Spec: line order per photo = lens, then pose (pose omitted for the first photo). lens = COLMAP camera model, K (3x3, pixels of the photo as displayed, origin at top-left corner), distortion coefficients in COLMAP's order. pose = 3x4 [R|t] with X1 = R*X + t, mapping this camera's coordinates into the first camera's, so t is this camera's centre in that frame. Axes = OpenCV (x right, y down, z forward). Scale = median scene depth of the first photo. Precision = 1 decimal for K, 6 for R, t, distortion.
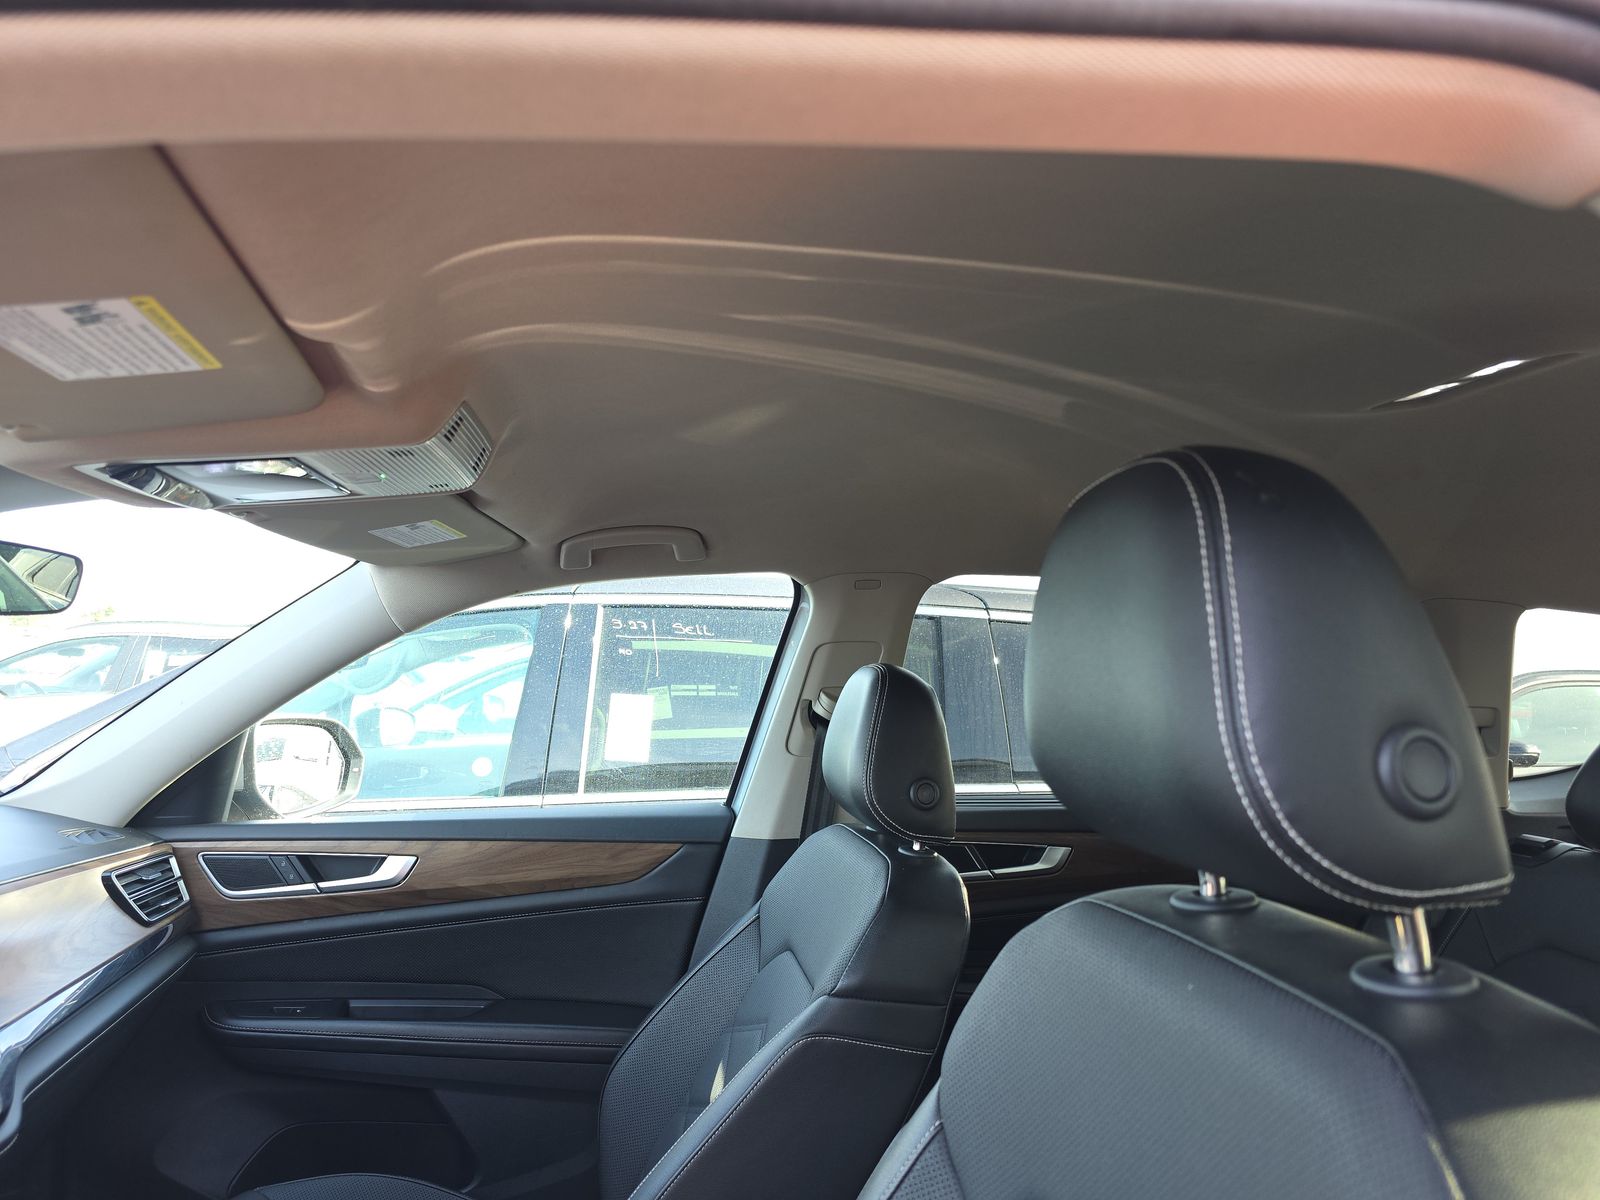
lens RADIAL K [[1063.7, 0, 768.3], [0, 1063.7, 609.1], [0, 0, 1]] dist [0.060886, -0.065095]
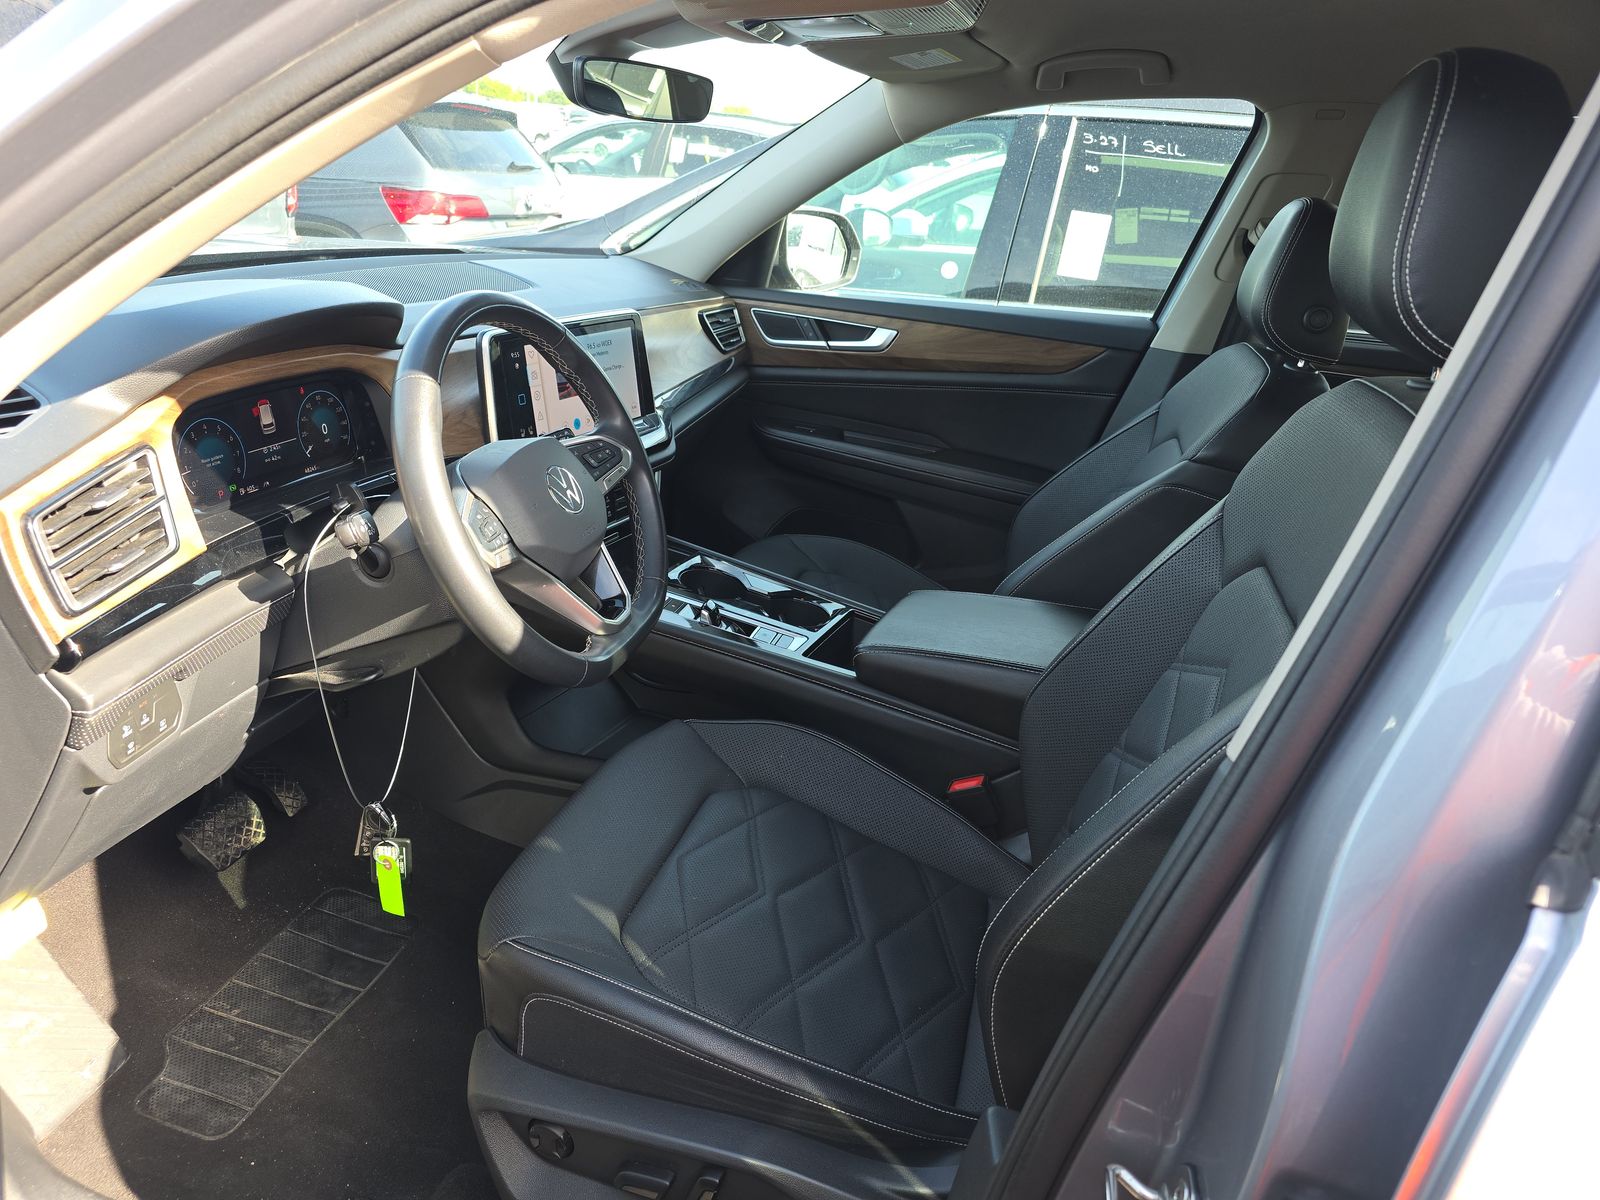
lens RADIAL K [[1069.7, 0, 803.0], [0, 1069.7, 625.1], [0, 0, 1]] dist [0.020930, -0.026394]
pose [[0.923311, 0.201976, -0.326654, 0.060765], [-0.040217, 0.896715, 0.440777, -0.017548], [0.381942, -0.393837, 0.836070, -0.260516]]
